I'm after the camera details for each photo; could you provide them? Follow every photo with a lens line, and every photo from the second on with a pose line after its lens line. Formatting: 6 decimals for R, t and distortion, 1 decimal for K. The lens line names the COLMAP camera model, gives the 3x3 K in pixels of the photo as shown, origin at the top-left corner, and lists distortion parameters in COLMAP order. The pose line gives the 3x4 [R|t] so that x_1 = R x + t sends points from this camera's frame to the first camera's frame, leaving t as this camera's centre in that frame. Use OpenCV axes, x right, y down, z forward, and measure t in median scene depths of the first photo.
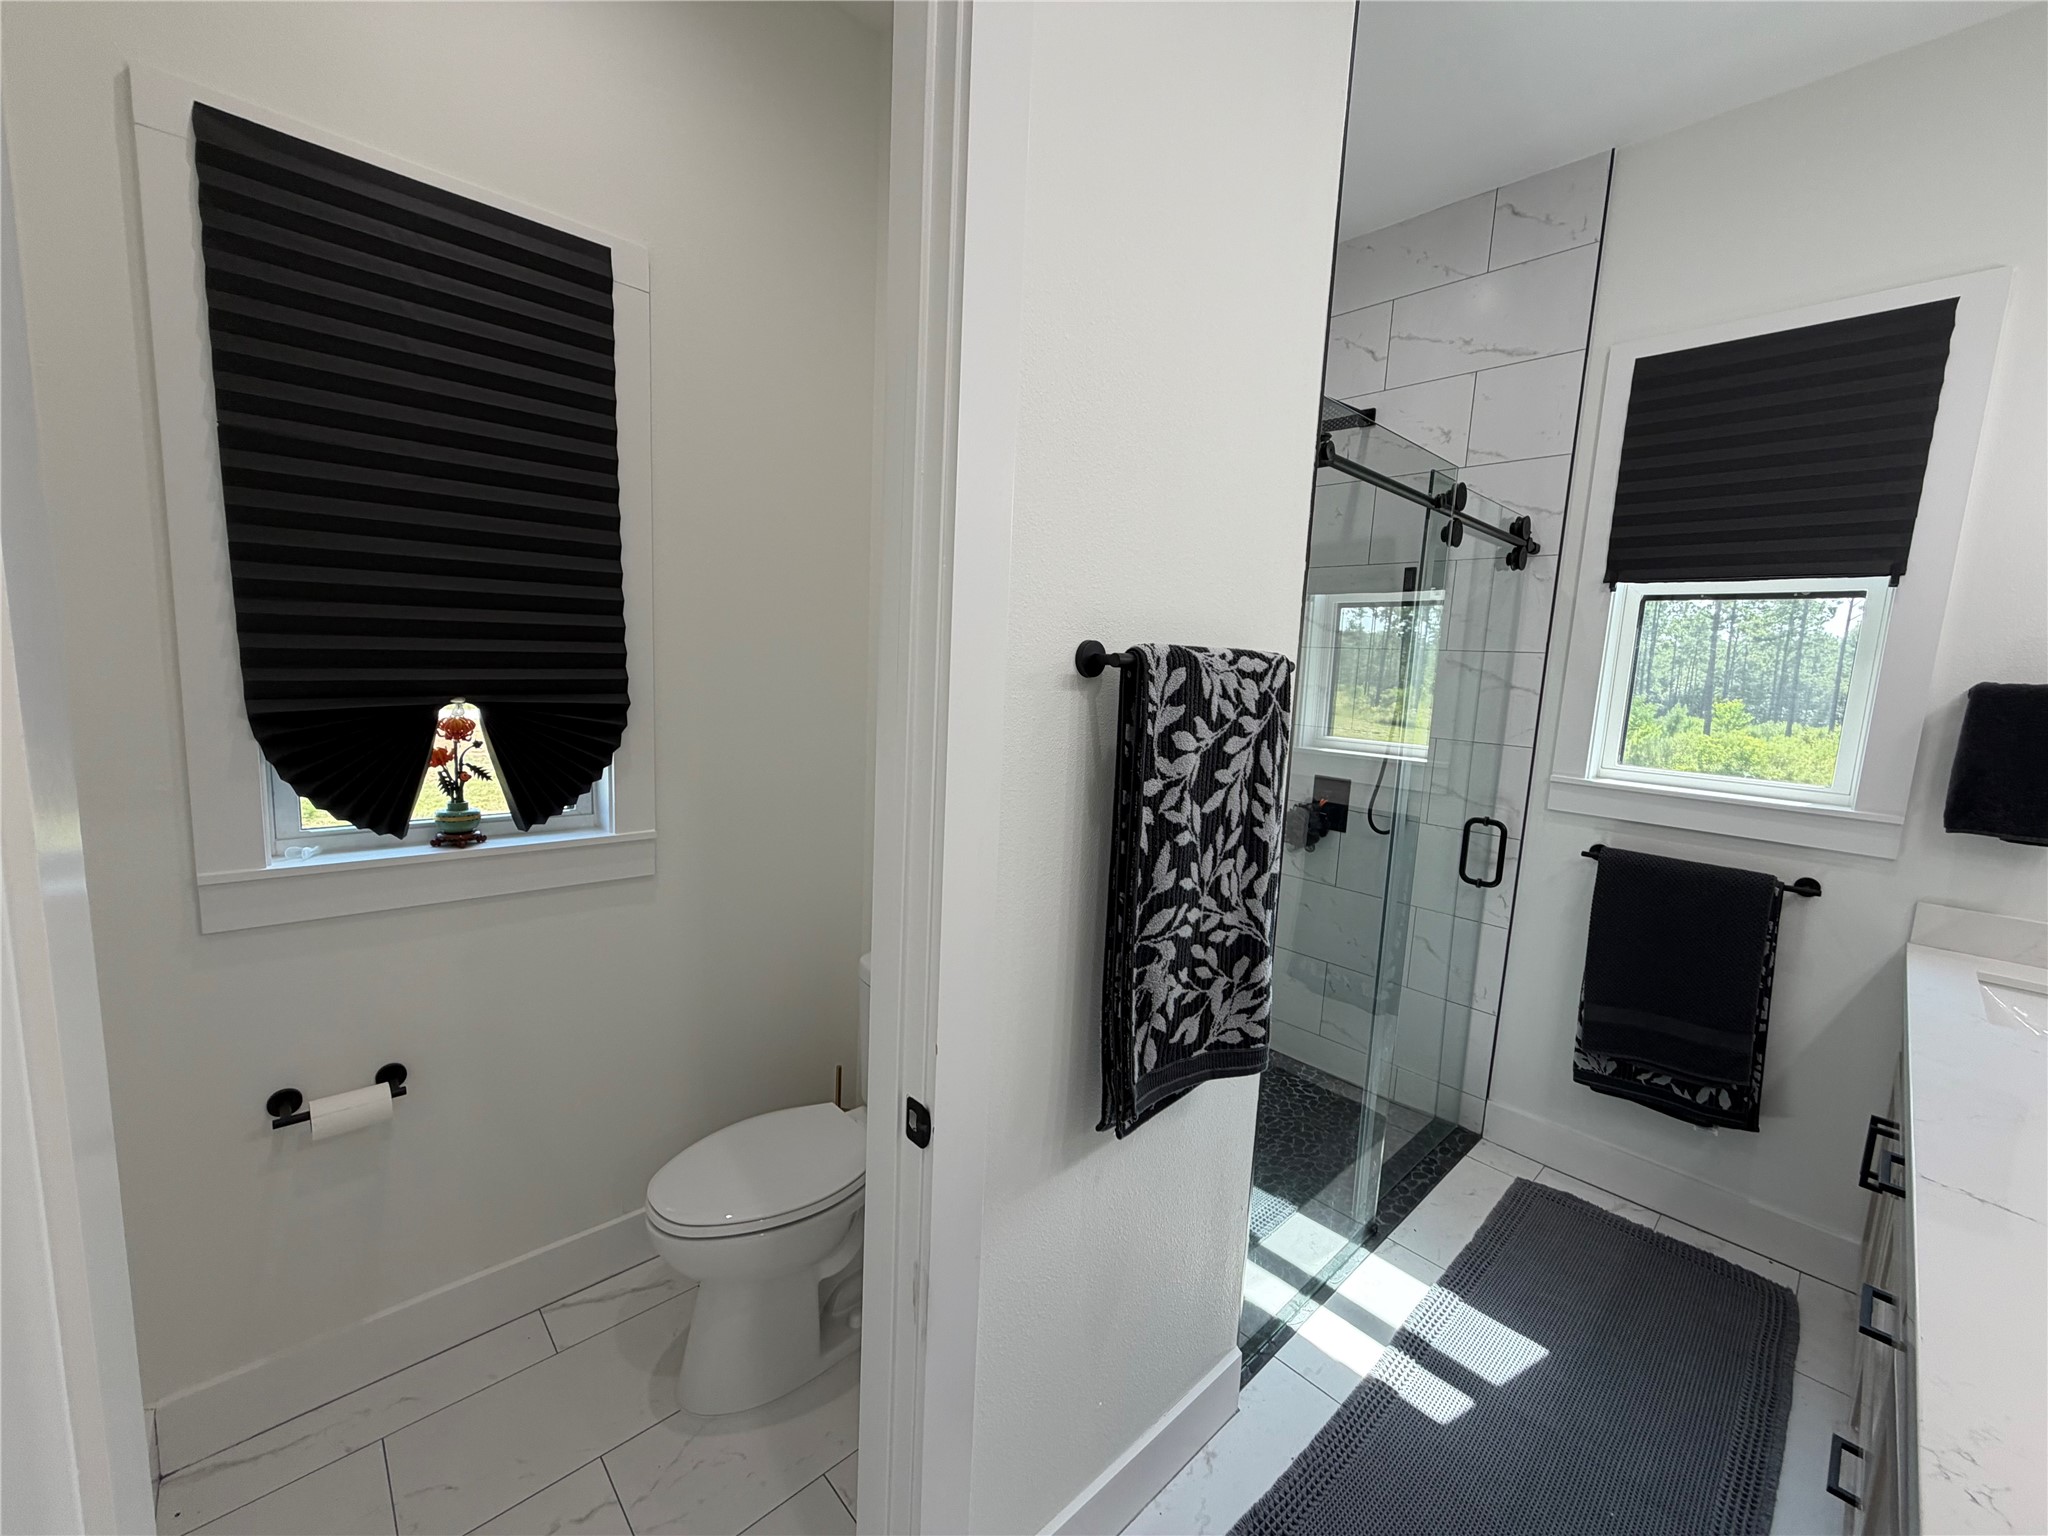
lens RADIAL K [[814.0, 0, 1022.7], [0, 814.0, 769.4], [0, 0, 1]] dist [-0.001294, 0.000737]
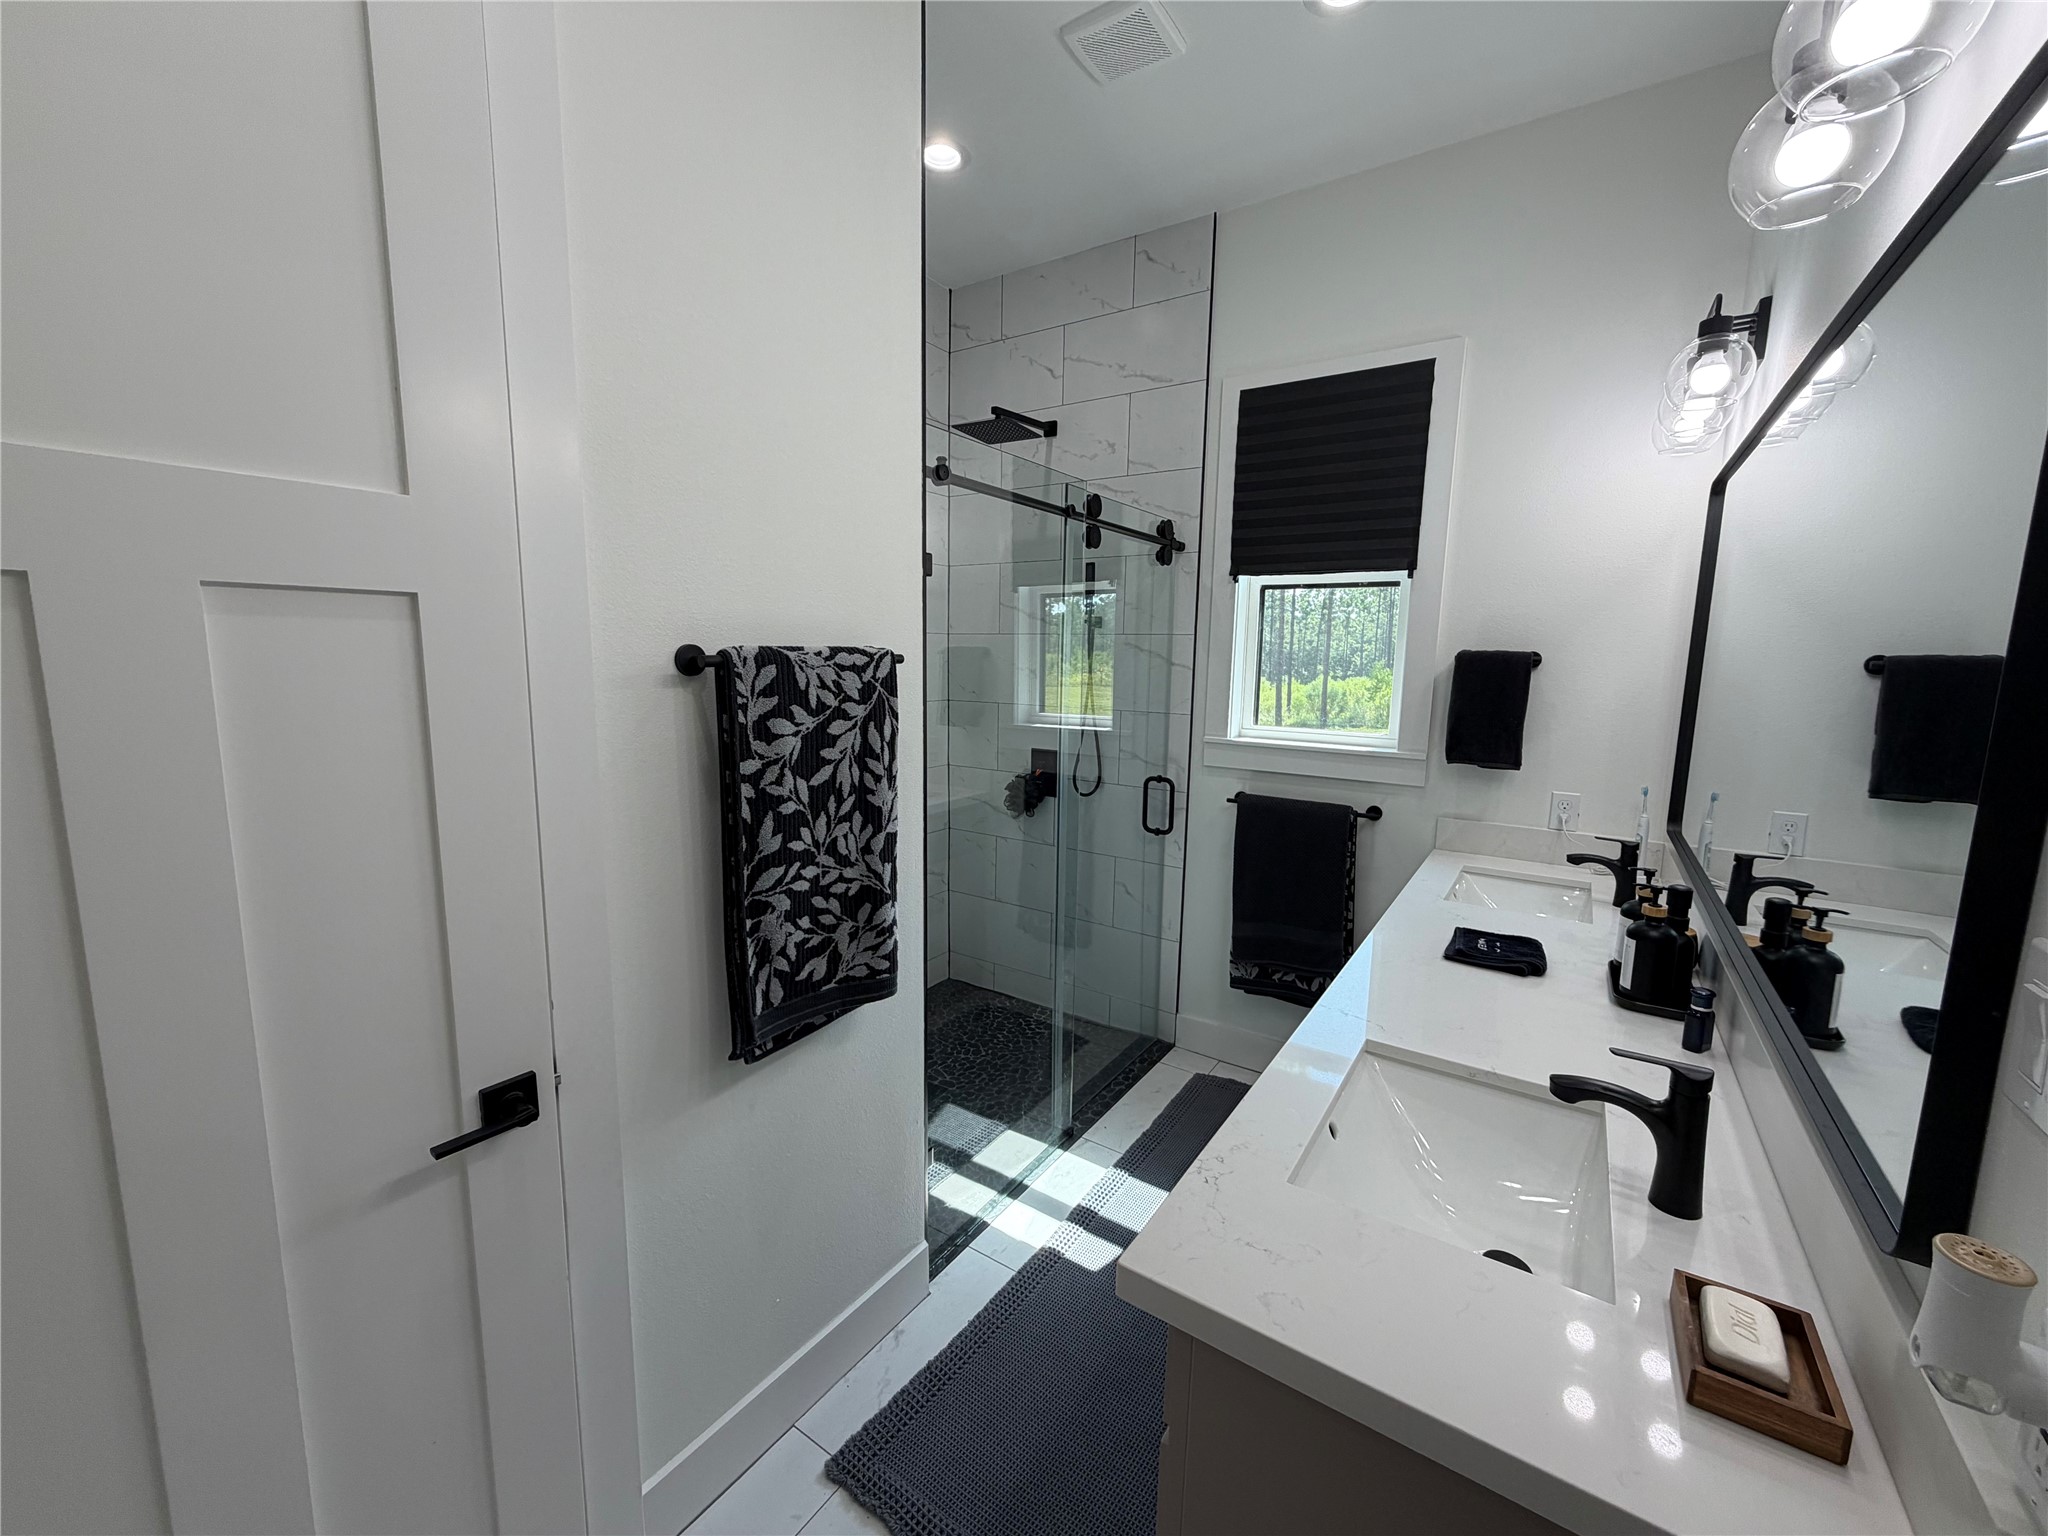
lens RADIAL K [[814.0, 0, 1022.1], [0, 814.0, 768.2], [0, 0, 1]] dist [-0.001294, 0.000737]
pose [[0.973766, -0.063009, 0.218655, 0.163466], [0.059113, 0.997955, 0.024322, 0.010671], [-0.219740, -0.010758, 0.975499, -0.142998]]
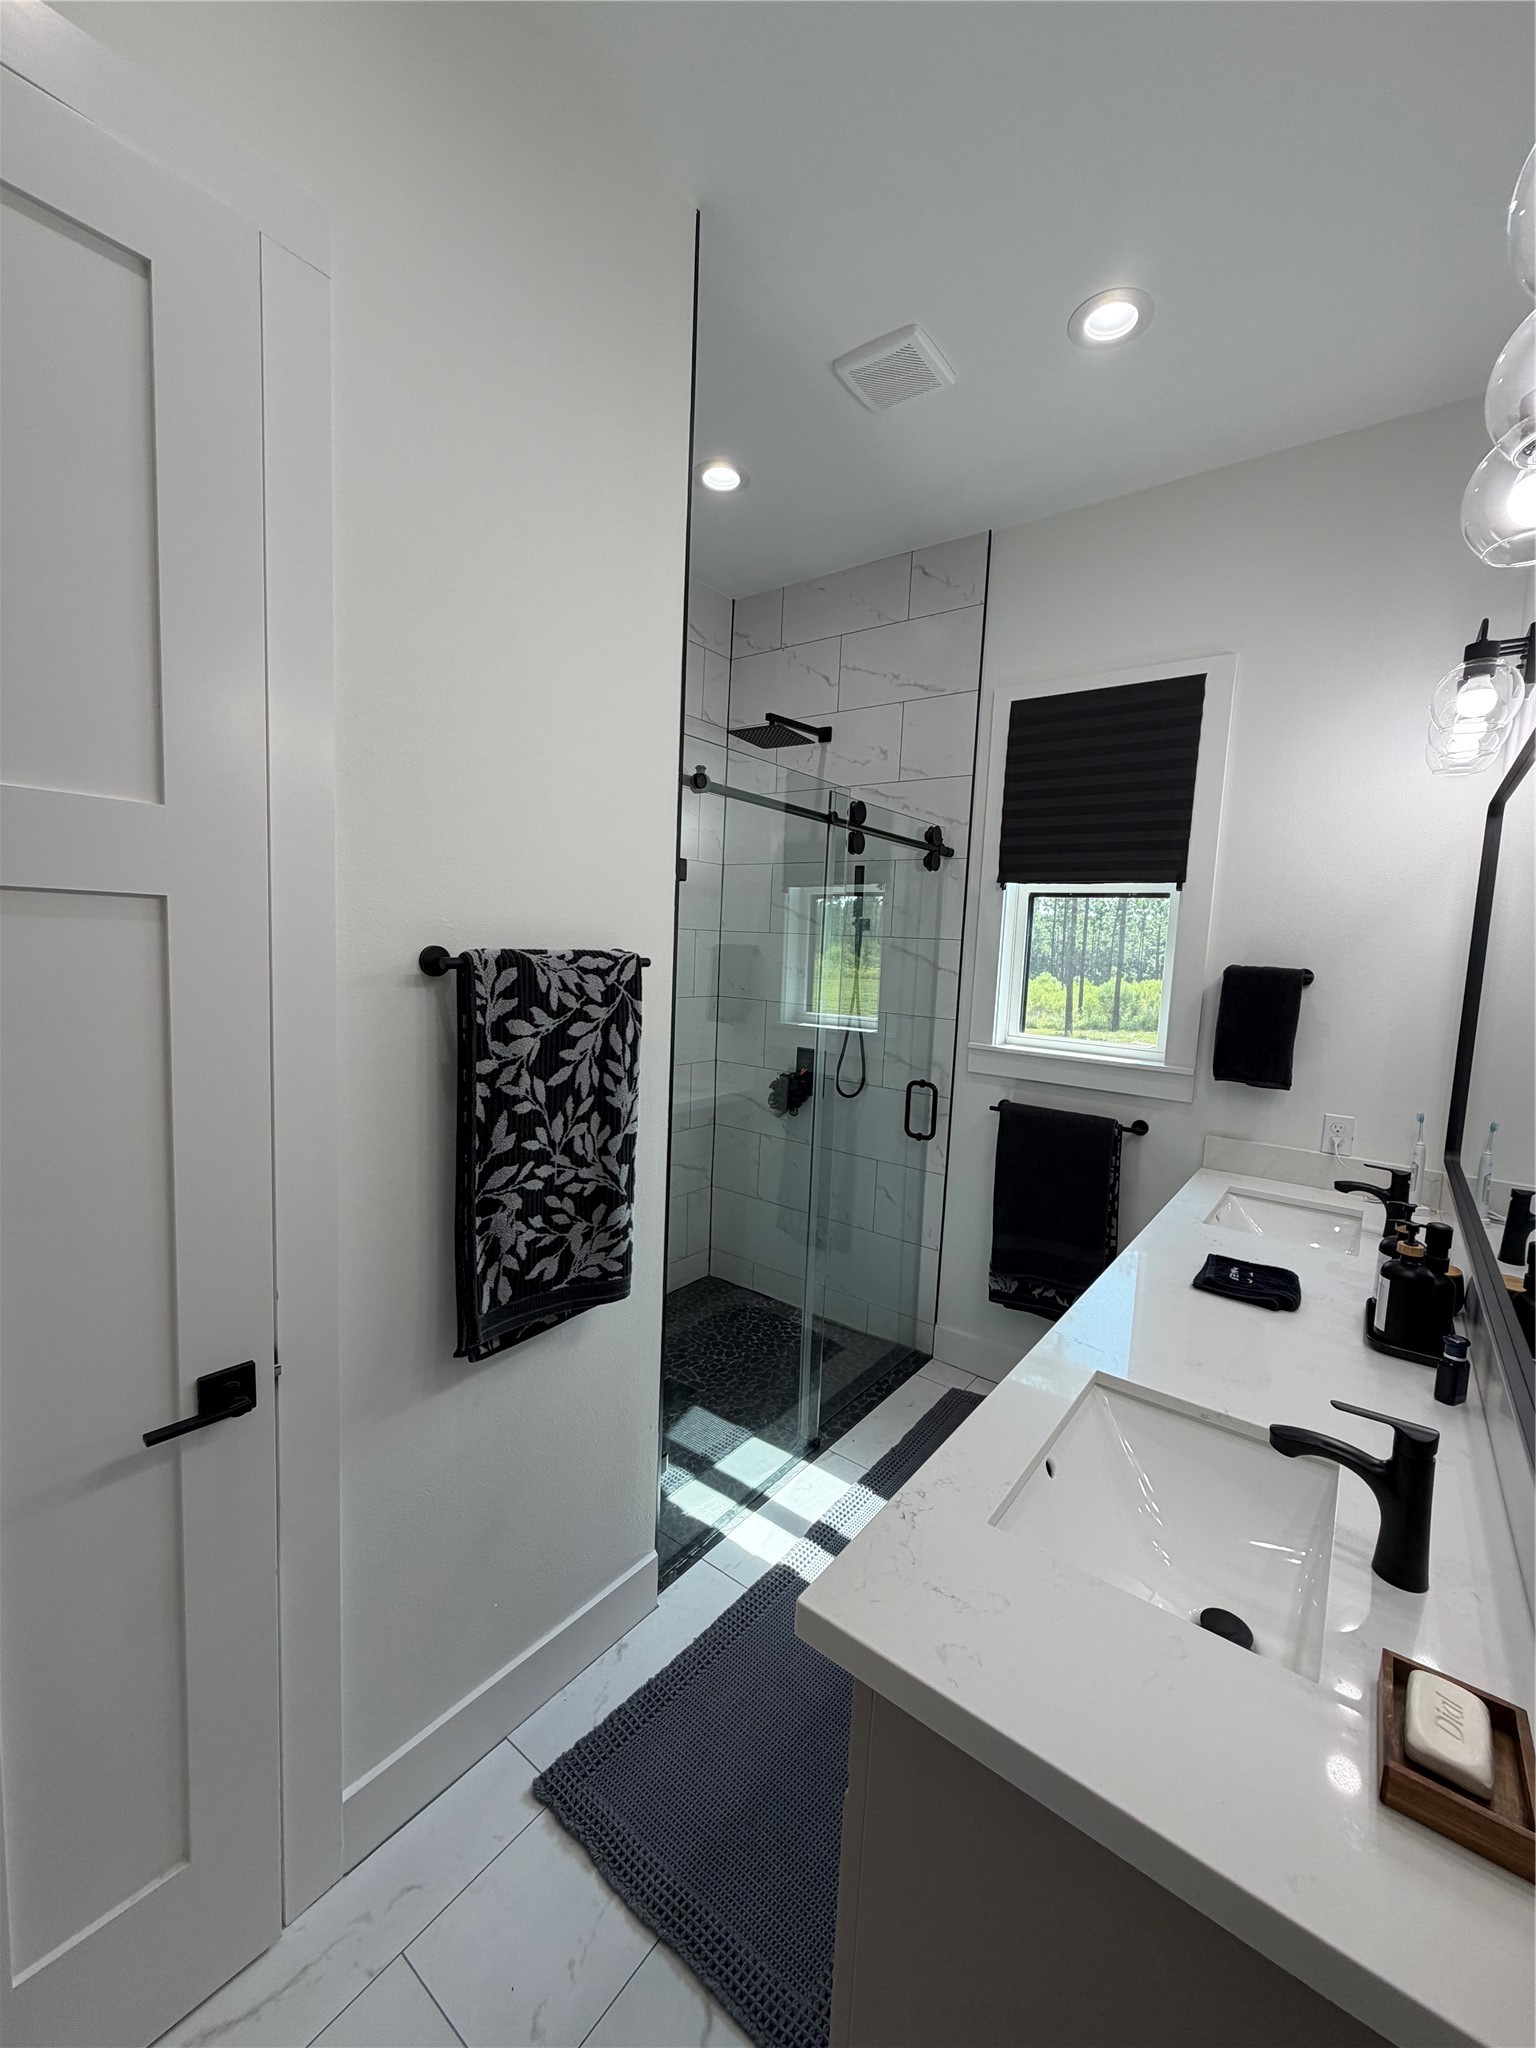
lens RADIAL K [[814.0, 0, 769.2], [0, 814.0, 1022.0], [0, 0, 1]] dist [-0.001294, 0.000737]
pose [[0.984706, -0.020591, 0.173003, 0.208943], [0.025118, 0.999396, -0.024020, -0.002549], [-0.172404, 0.027998, 0.984628, -0.155550]]
